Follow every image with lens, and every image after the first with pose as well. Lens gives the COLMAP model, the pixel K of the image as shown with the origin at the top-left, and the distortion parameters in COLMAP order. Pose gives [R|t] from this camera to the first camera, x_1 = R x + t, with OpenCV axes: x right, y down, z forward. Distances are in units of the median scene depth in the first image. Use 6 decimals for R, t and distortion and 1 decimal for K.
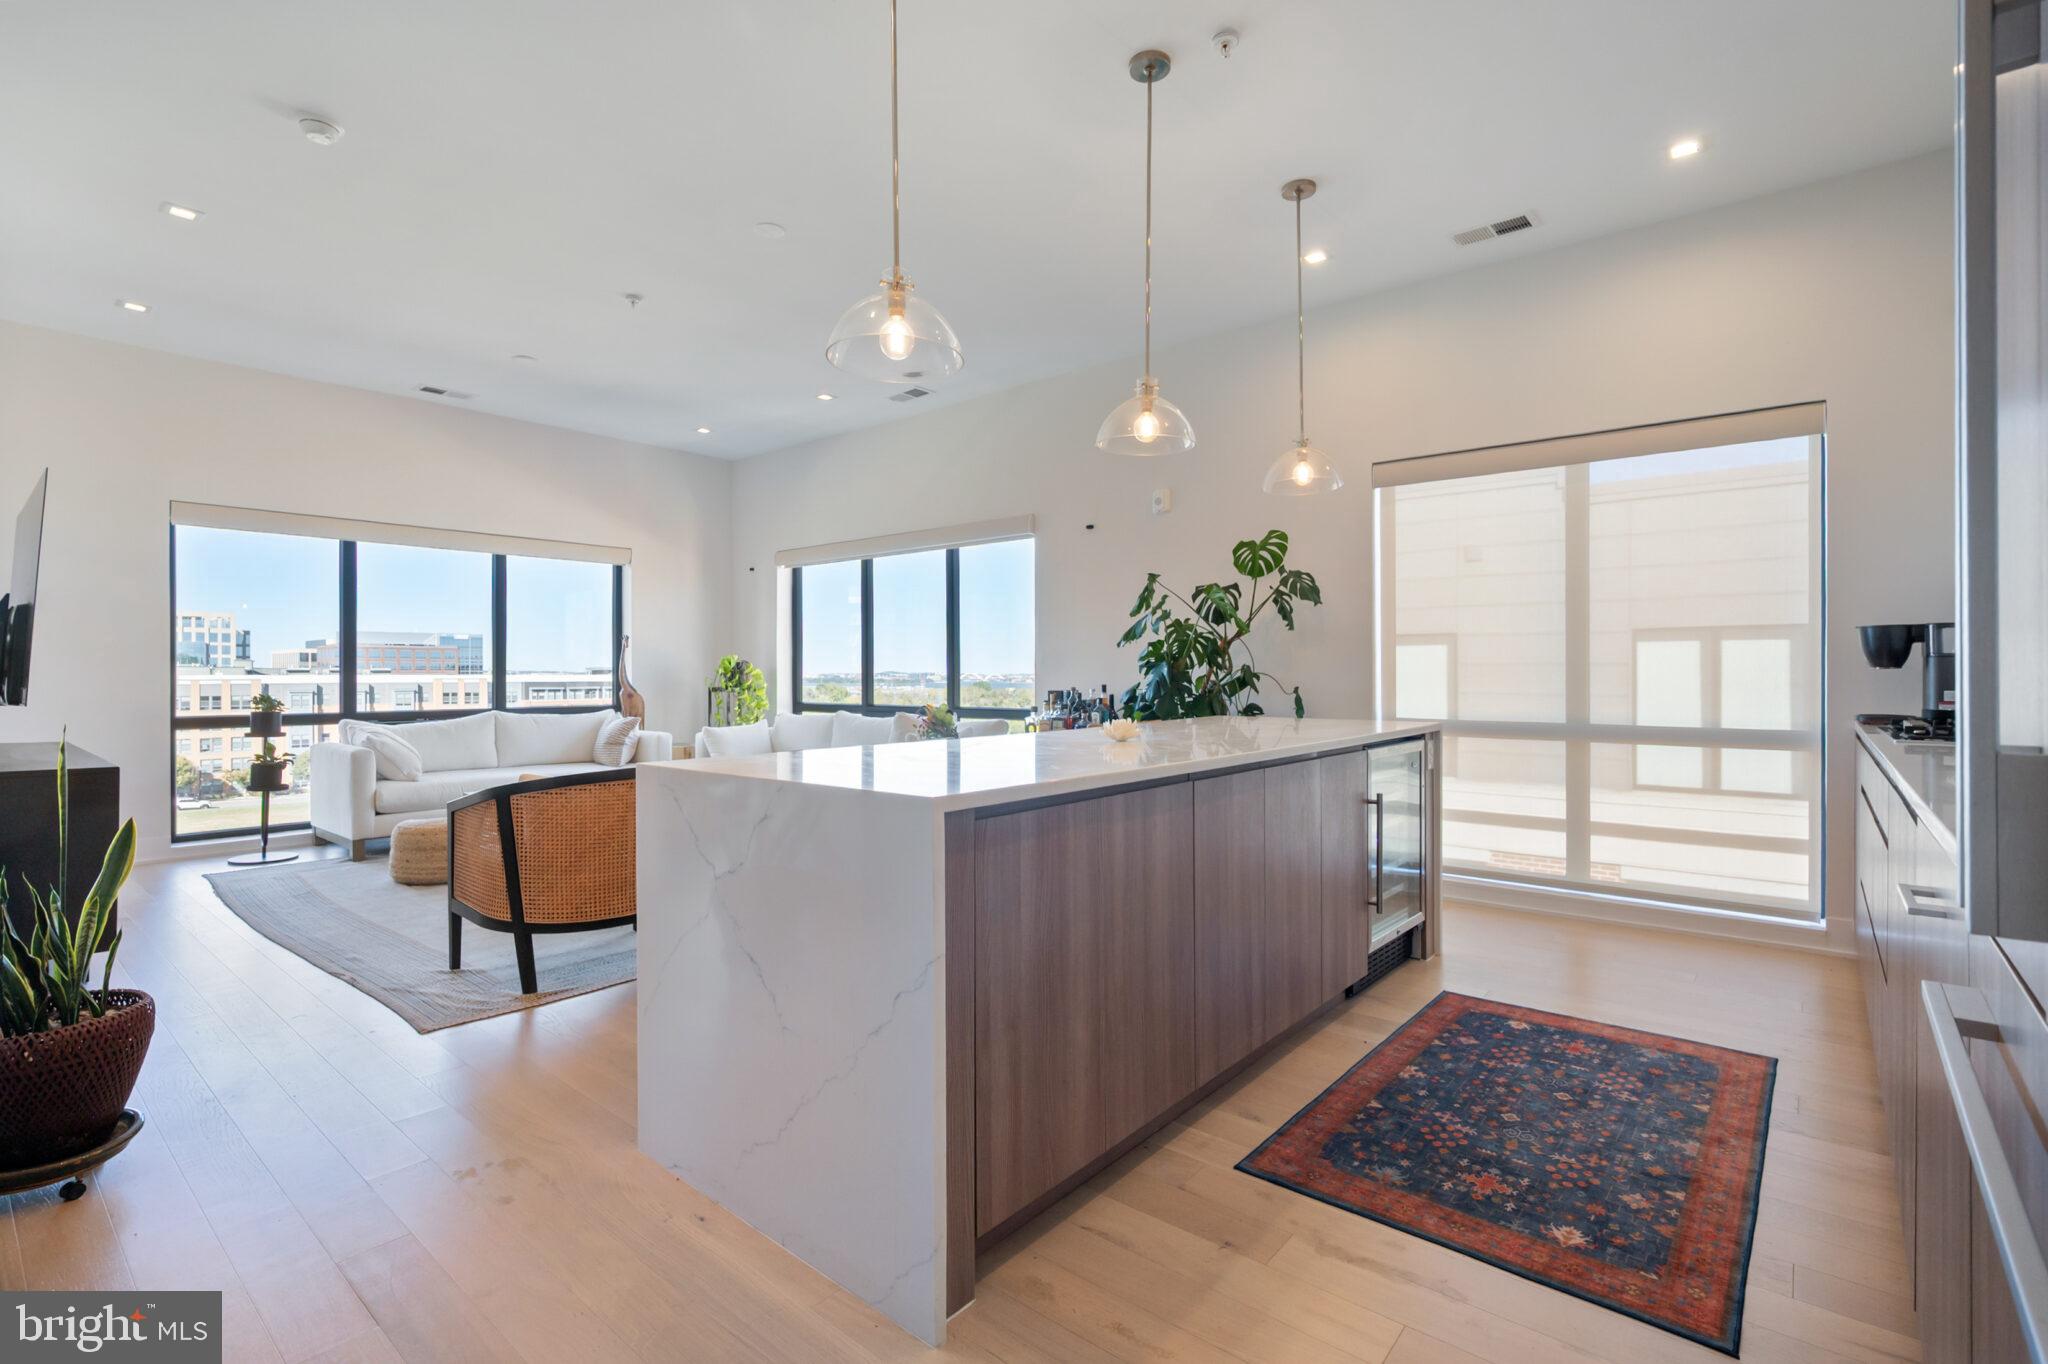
lens RADIAL K [[932.8, 0, 1024.0], [0, 932.8, 682.0], [0, 0, 1]] dist [-0.002626, -0.000314]
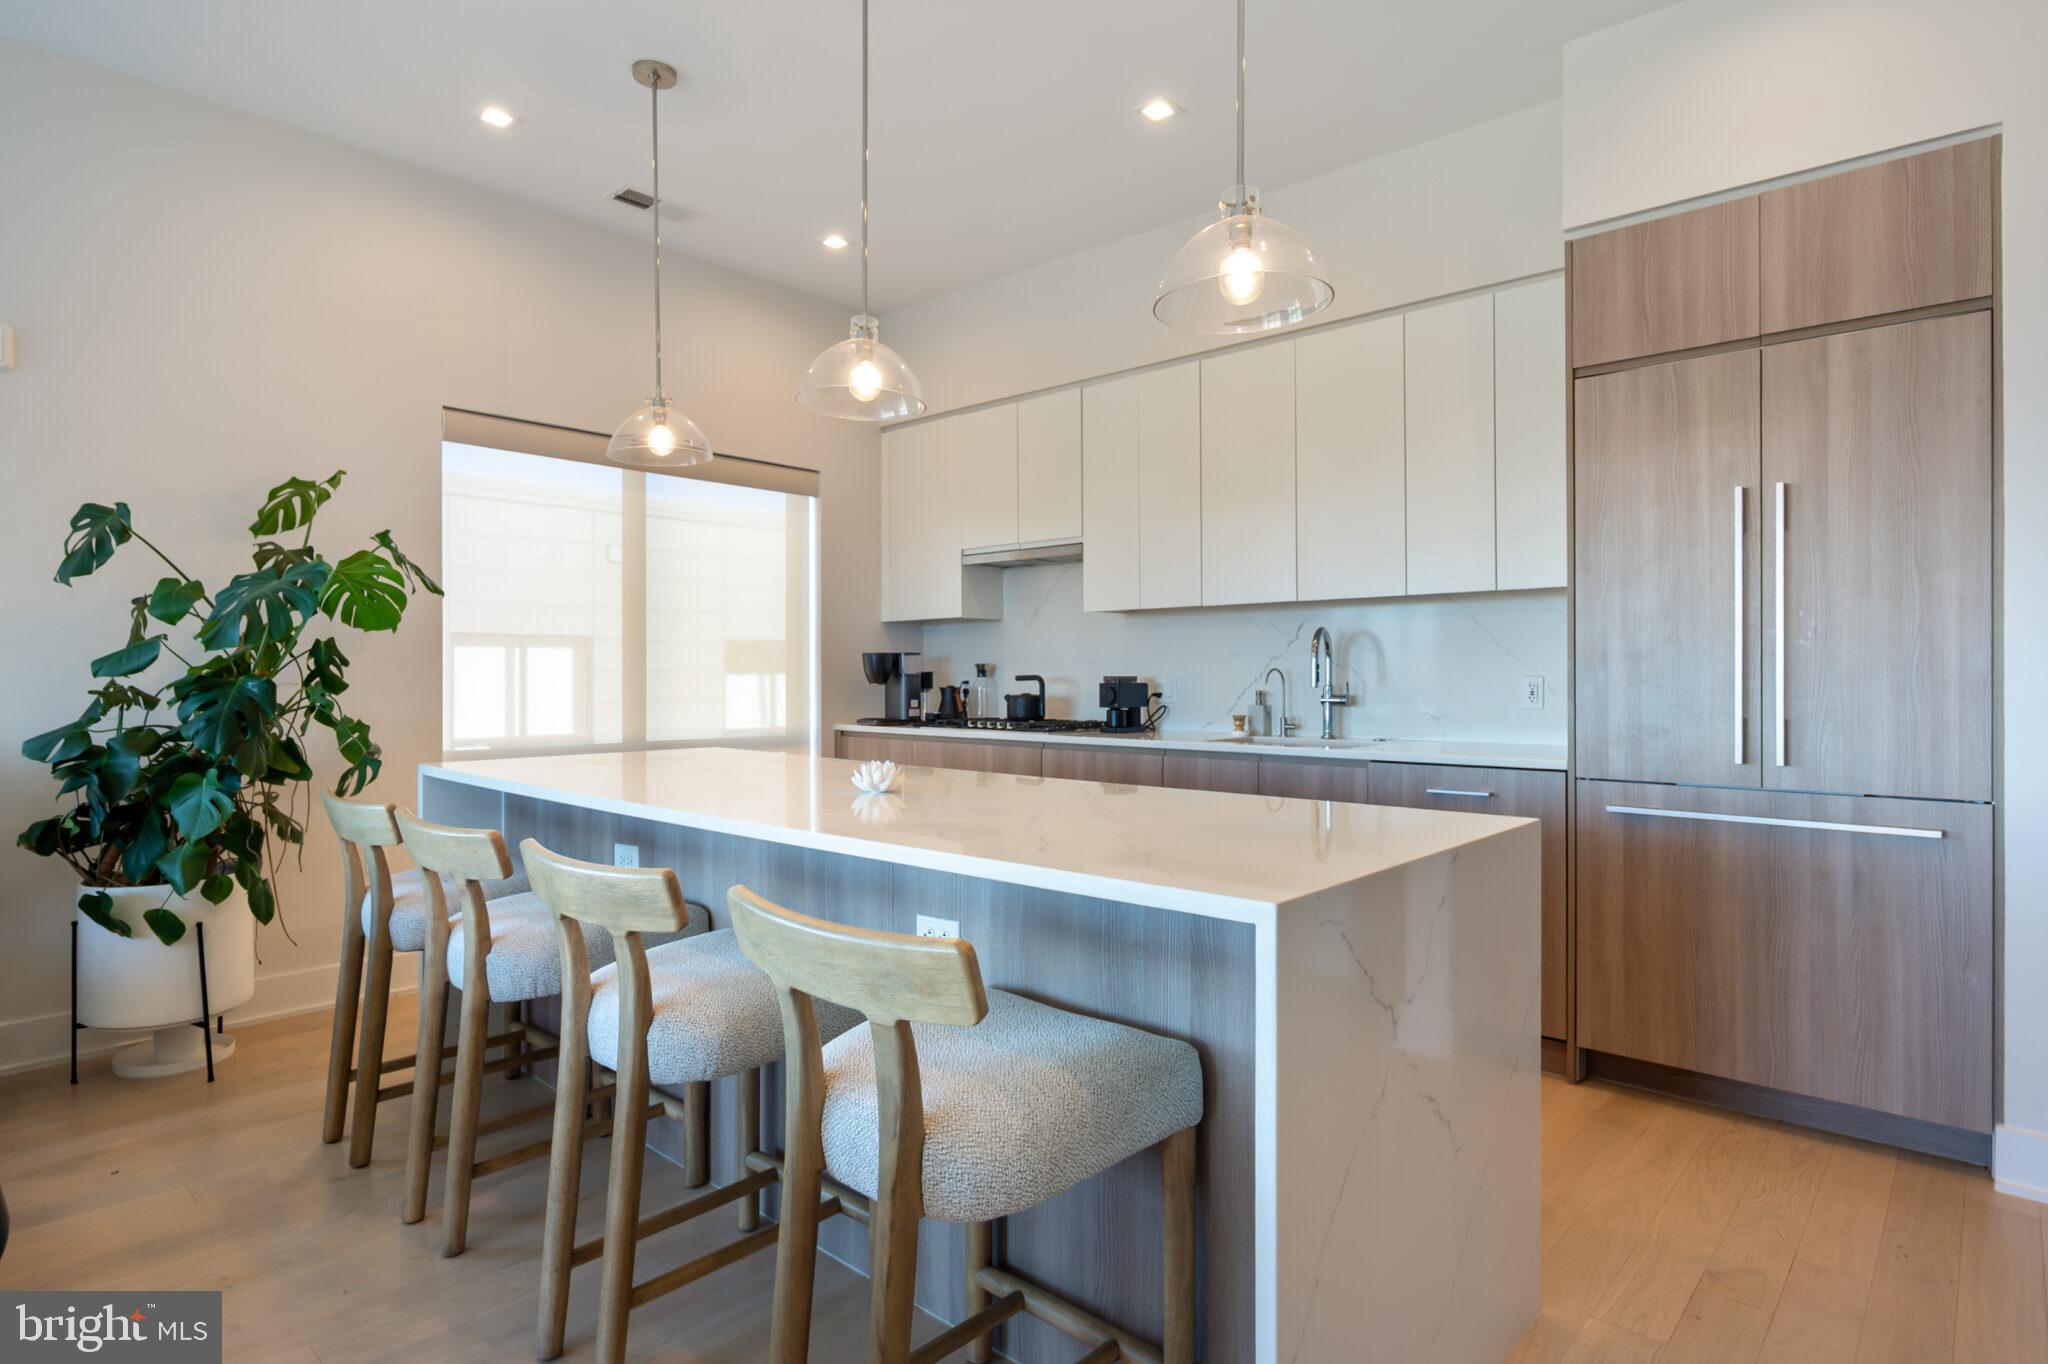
lens RADIAL K [[1092.5, 0, 1025.5], [0, 1092.5, 677.0], [0, 0, 1]] dist [-0.000055, -0.000951]
pose [[0.035062, -0.001169, 0.999384, -0.463958], [0.009845, 0.999951, 0.000824, -0.017438], [-0.999337, 0.009810, 0.035072, 0.509879]]
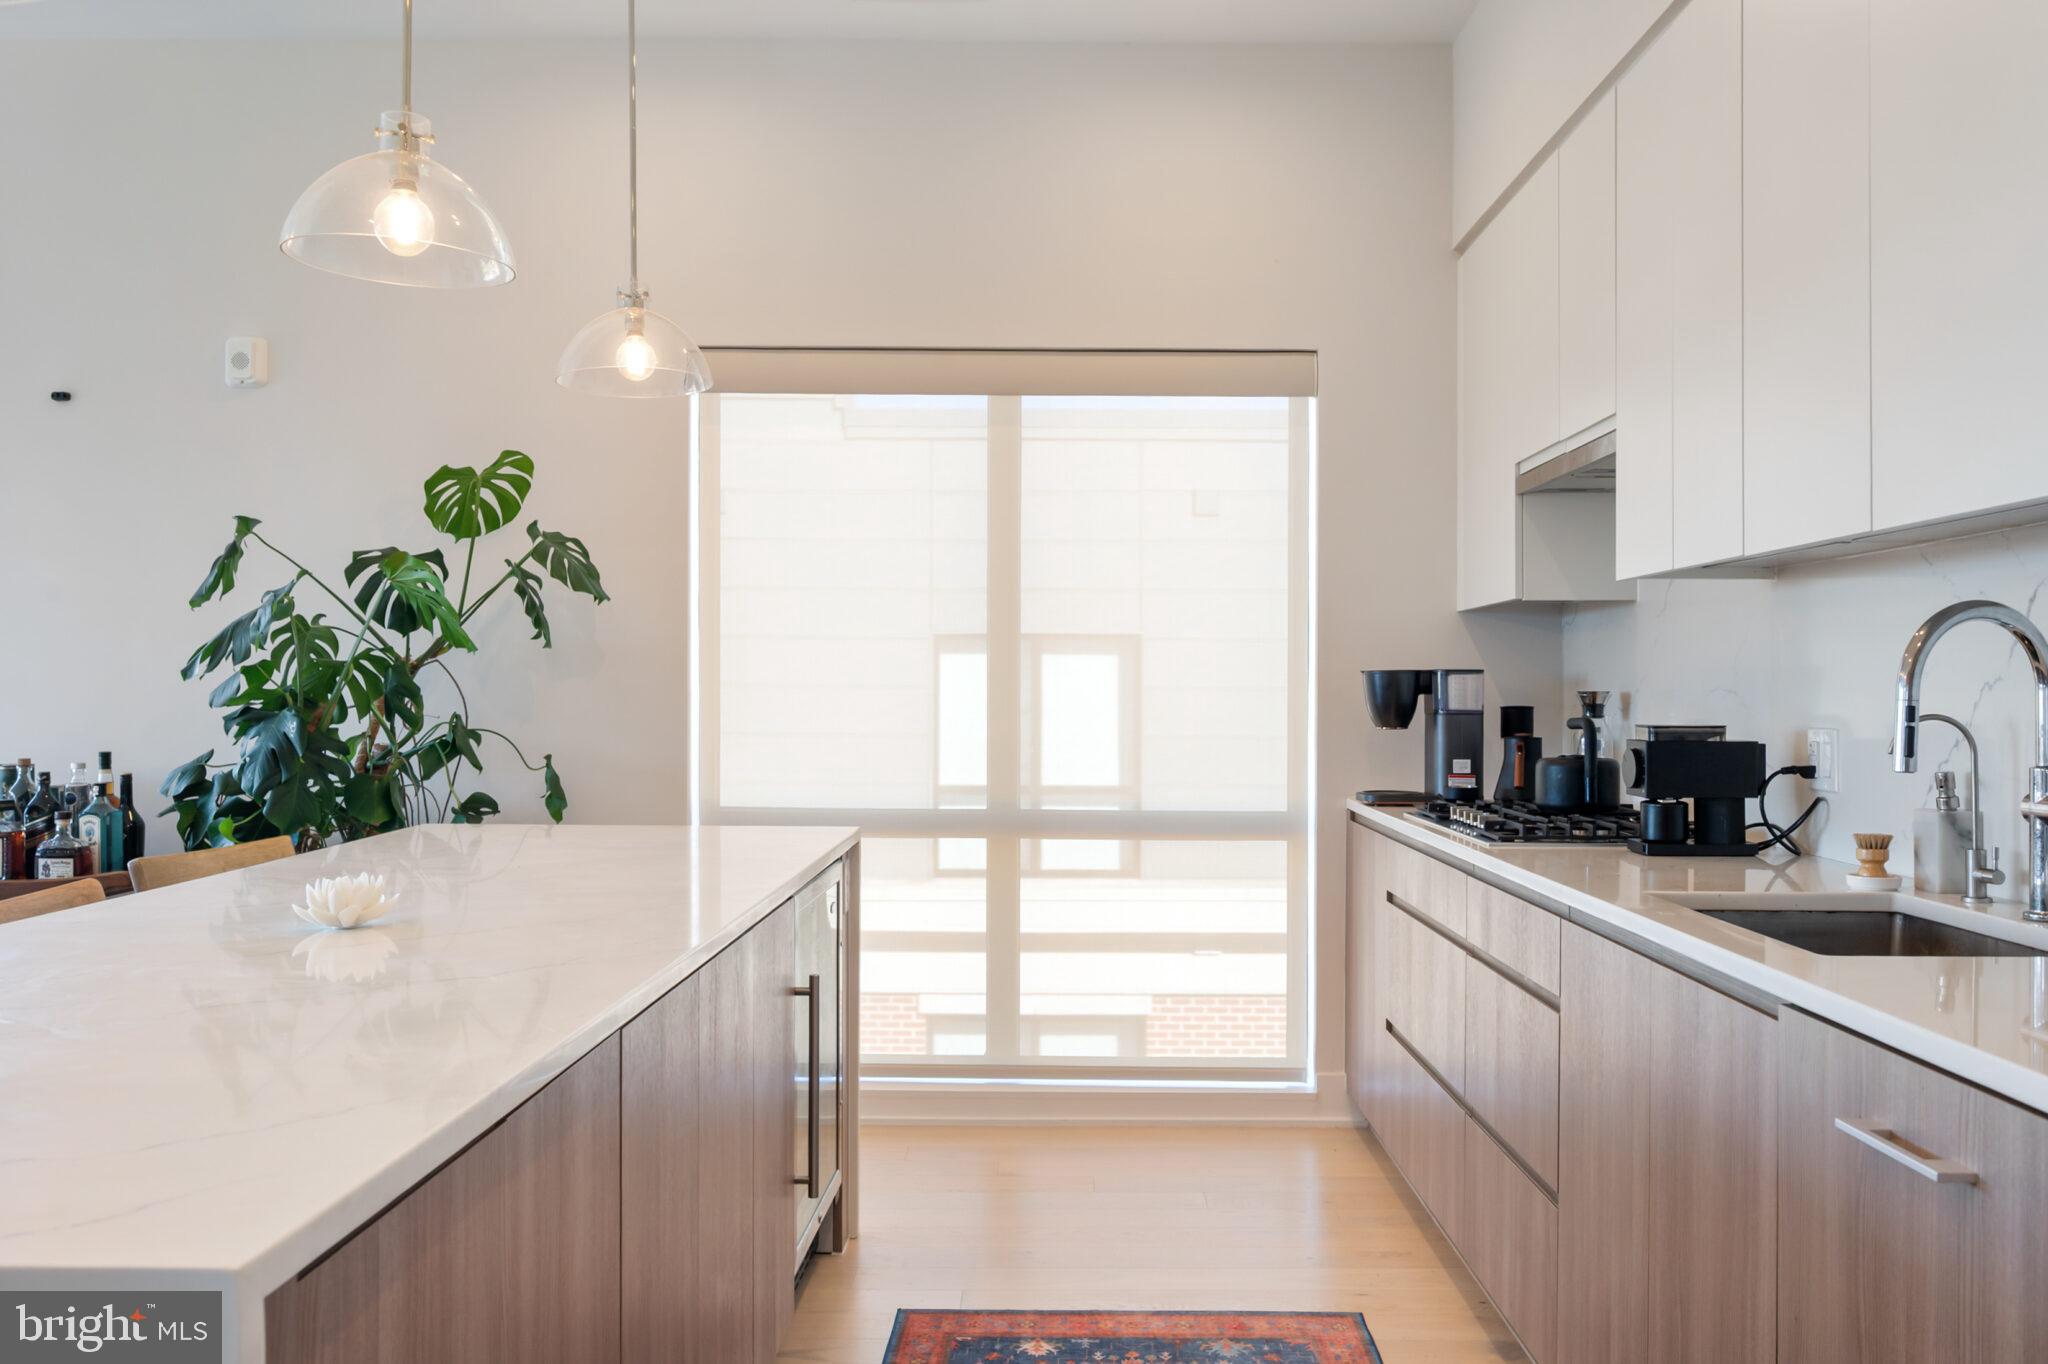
lens RADIAL K [[1655.9, 0, 1038.0], [0, 1655.9, 690.5], [0, 0, 1]] dist [-0.005163, -0.000220]
pose [[0.773684, 0.003782, 0.633561, -0.083033], [-0.000242, 0.999984, -0.005675, -0.026153], [-0.633572, 0.004237, 0.773672, 0.115646]]
